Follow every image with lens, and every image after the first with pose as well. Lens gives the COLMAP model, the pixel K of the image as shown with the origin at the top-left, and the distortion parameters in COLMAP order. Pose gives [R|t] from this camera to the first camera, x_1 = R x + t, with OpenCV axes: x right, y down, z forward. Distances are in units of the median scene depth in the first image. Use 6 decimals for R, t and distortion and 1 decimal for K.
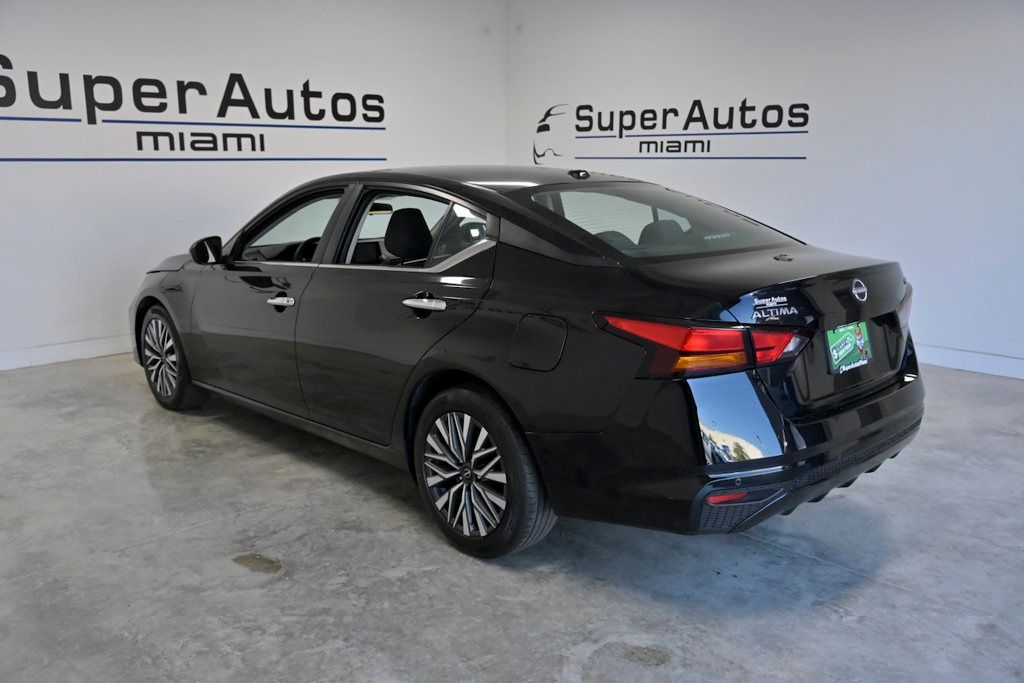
lens RADIAL K [[900.8, 0, 516.2], [0, 900.8, 334.2], [0, 0, 1]] dist [0.012536, 0.014800]
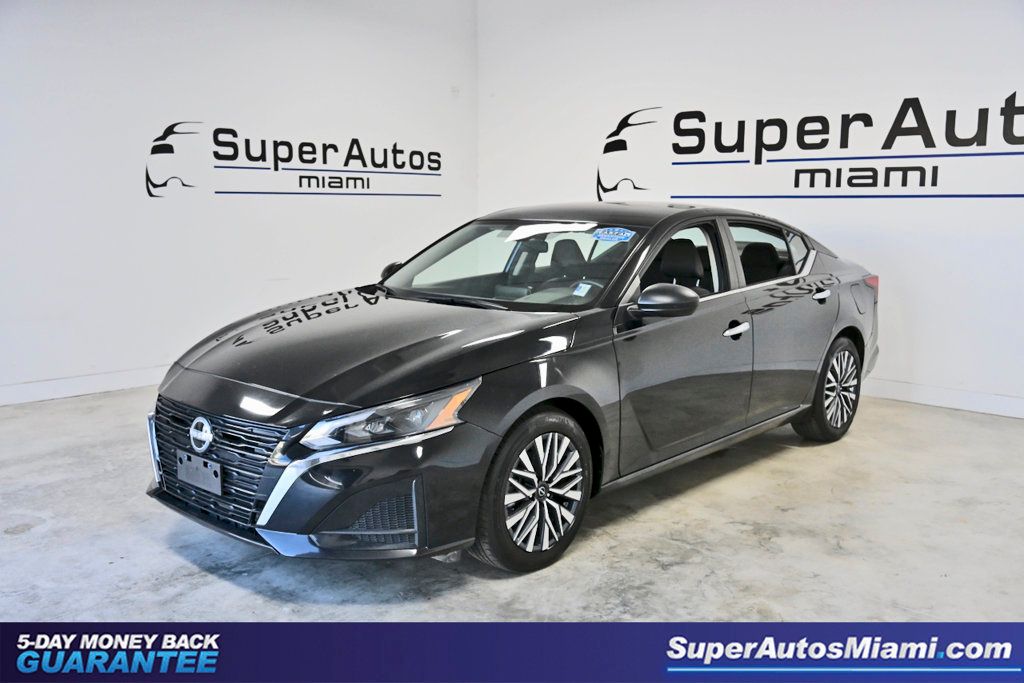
lens RADIAL K [[955.4, 0, 511.3], [0, 955.4, 345.4], [0, 0, 1]] dist [0.023264, 0.000000]
pose [[0.057023, 0.150646, -0.986942, 0.632266], [-0.195896, 0.971022, 0.136898, -0.112523], [0.978965, 0.185532, 0.084882, 0.609154]]
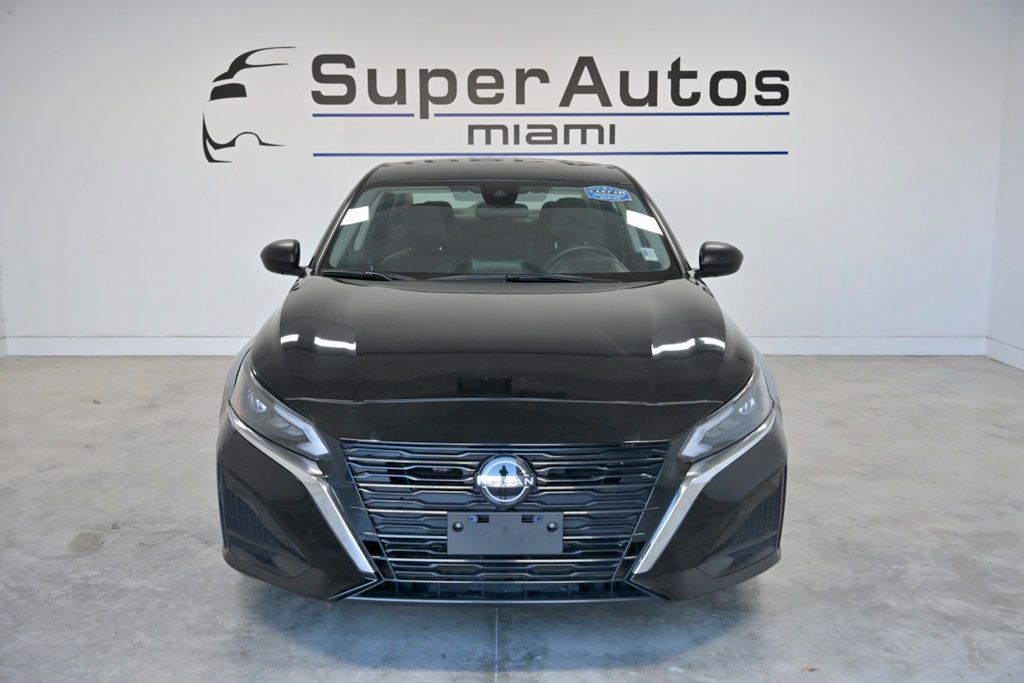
lens RADIAL K [[1119.4, 0, 511.5], [0, 1119.4, 348.8], [0, 0, 1]] dist [0.015591, 0.000000]
pose [[0.722850, 0.115722, -0.681246, 0.426492], [-0.130344, 0.991014, 0.030037, -0.030833], [0.678600, 0.067084, 0.731438, 0.177892]]
